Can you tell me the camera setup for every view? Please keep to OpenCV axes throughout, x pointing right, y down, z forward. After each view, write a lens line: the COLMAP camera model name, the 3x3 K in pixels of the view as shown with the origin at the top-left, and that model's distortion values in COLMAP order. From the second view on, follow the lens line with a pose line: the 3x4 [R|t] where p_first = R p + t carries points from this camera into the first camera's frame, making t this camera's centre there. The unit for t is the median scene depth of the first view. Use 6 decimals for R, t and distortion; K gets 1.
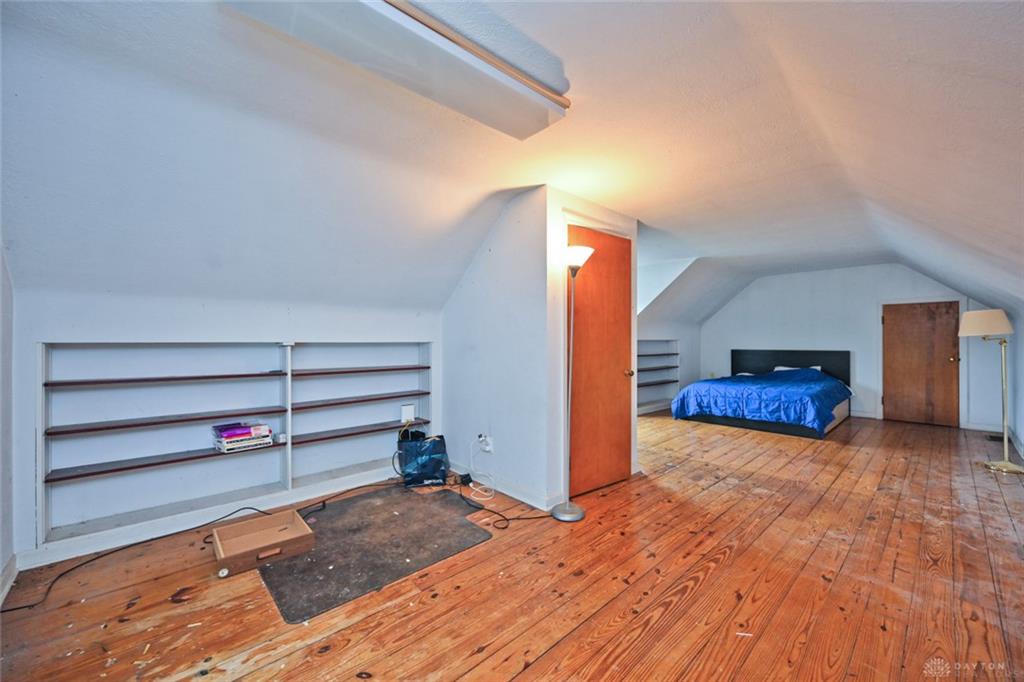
lens RADIAL K [[401.6, 0, 512.6], [0, 401.6, 338.4], [0, 0, 1]] dist [-0.002081, -0.000720]
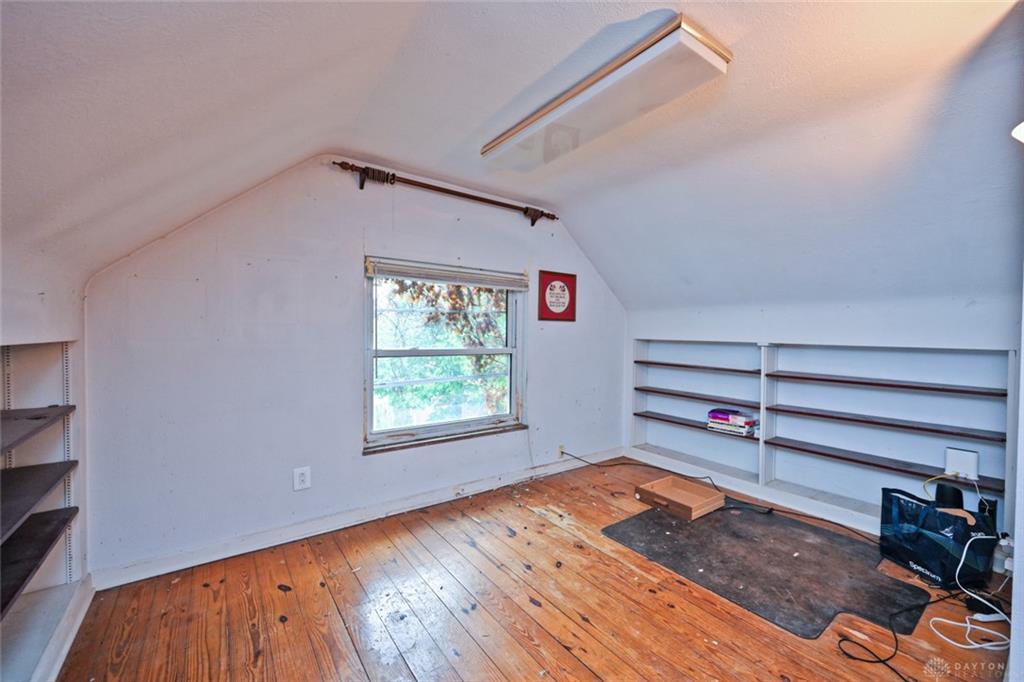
lens RADIAL K [[406.2, 0, 514.2], [0, 406.2, 341.9], [0, 0, 1]] dist [-0.001797, -0.000091]
pose [[-0.115597, 0.022257, -0.993047, 0.551961], [-0.008970, 0.999685, 0.023450, -0.011500], [0.993256, 0.011618, -0.115360, 0.486058]]
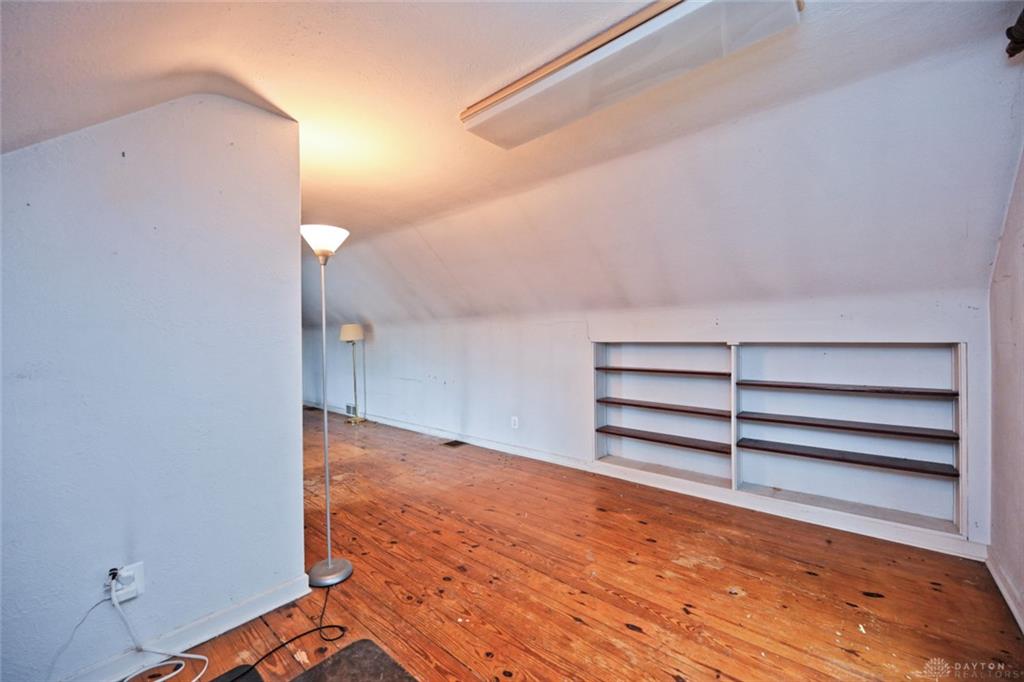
lens RADIAL K [[406.2, 0, 514.2], [0, 406.2, 341.9], [0, 0, 1]] dist [-0.001797, -0.000091]
pose [[-0.119204, -0.006147, 0.992851, -0.624479], [0.009796, 0.999925, 0.007367, -0.007775], [-0.992821, 0.010604, -0.119135, 0.686609]]
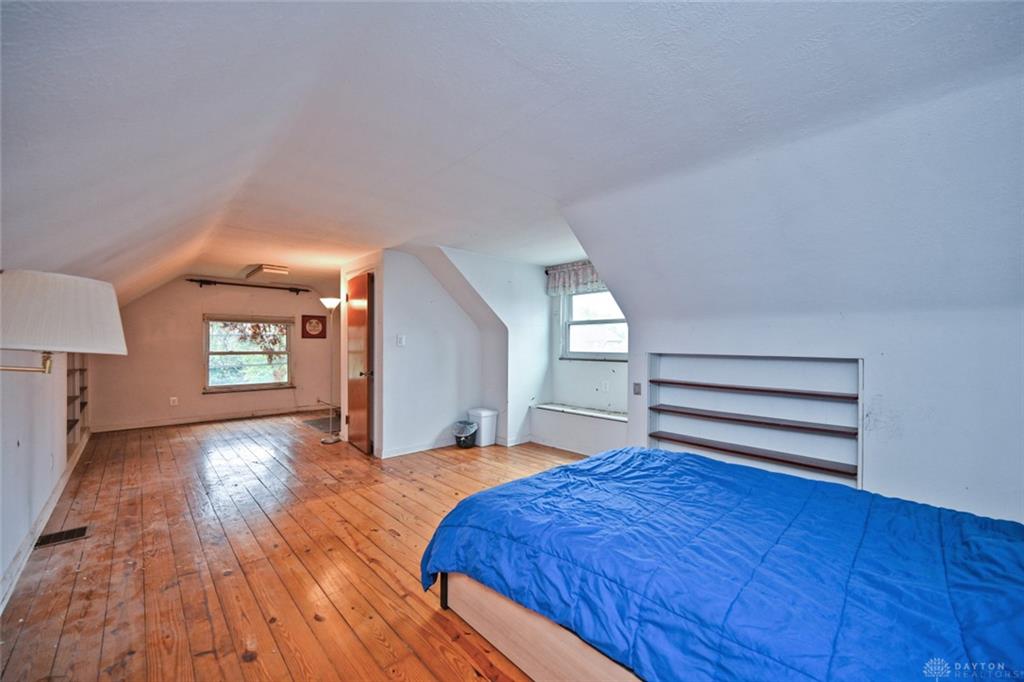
lens RADIAL K [[404.1, 0, 512.0], [0, 404.1, 341.0], [0, 0, 1]] dist [-0.000671, -0.000089]
pose [[0.001771, -0.002306, -0.999996, 1.886308], [-0.001449, 0.999996, -0.002308, -0.024498], [0.999997, 0.001453, 0.001768, 1.716074]]
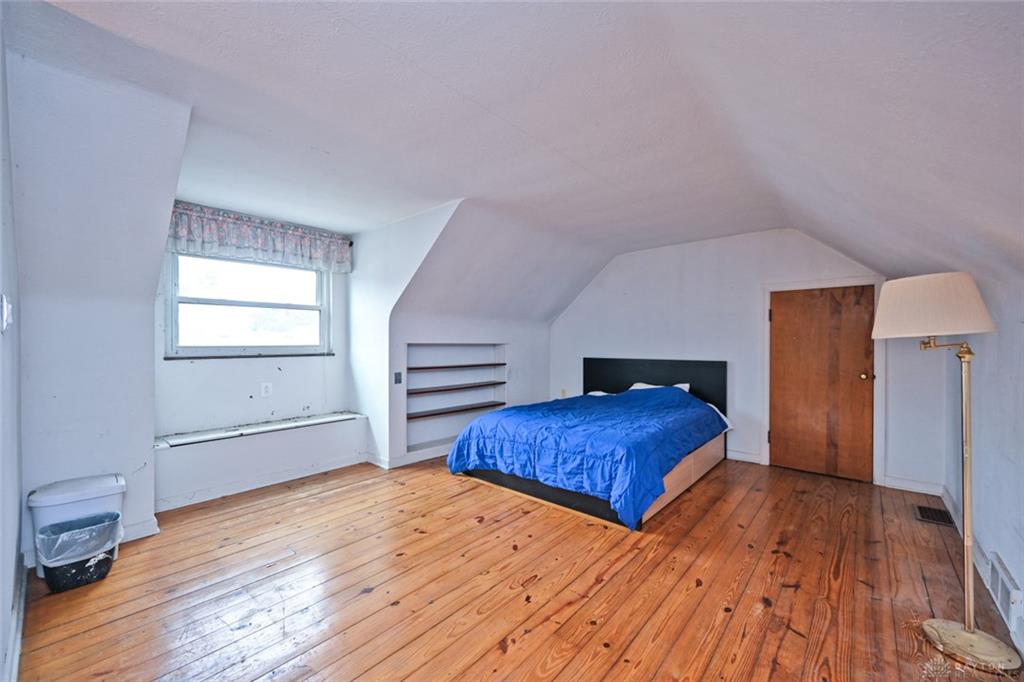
lens RADIAL K [[406.2, 0, 514.2], [0, 406.2, 341.9], [0, 0, 1]] dist [-0.001797, -0.000091]
pose [[0.993636, 0.005233, 0.112518, 0.861463], [-0.005523, 0.999982, 0.002273, -0.000650], [-0.112504, -0.002880, 0.993647, 0.768336]]
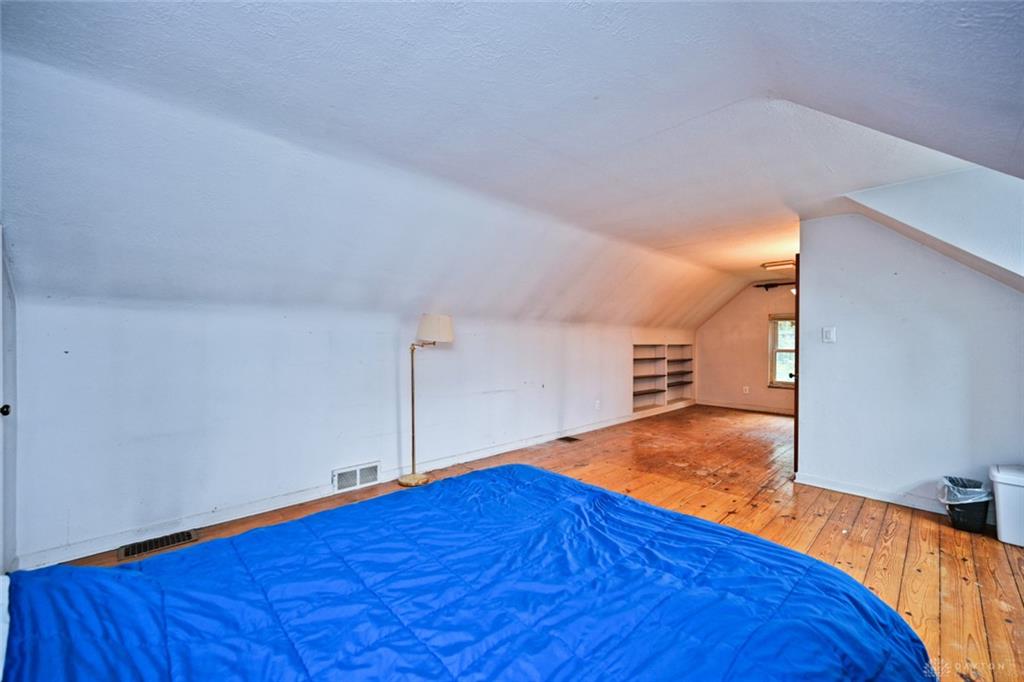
lens RADIAL K [[401.6, 0, 512.6], [0, 401.6, 338.4], [0, 0, 1]] dist [-0.002081, -0.000720]
pose [[-0.999995, -0.001510, -0.002832, 1.238031], [-0.001481, 0.999948, -0.010042, -0.005911], [0.002847, -0.010038, -0.999946, 2.435608]]
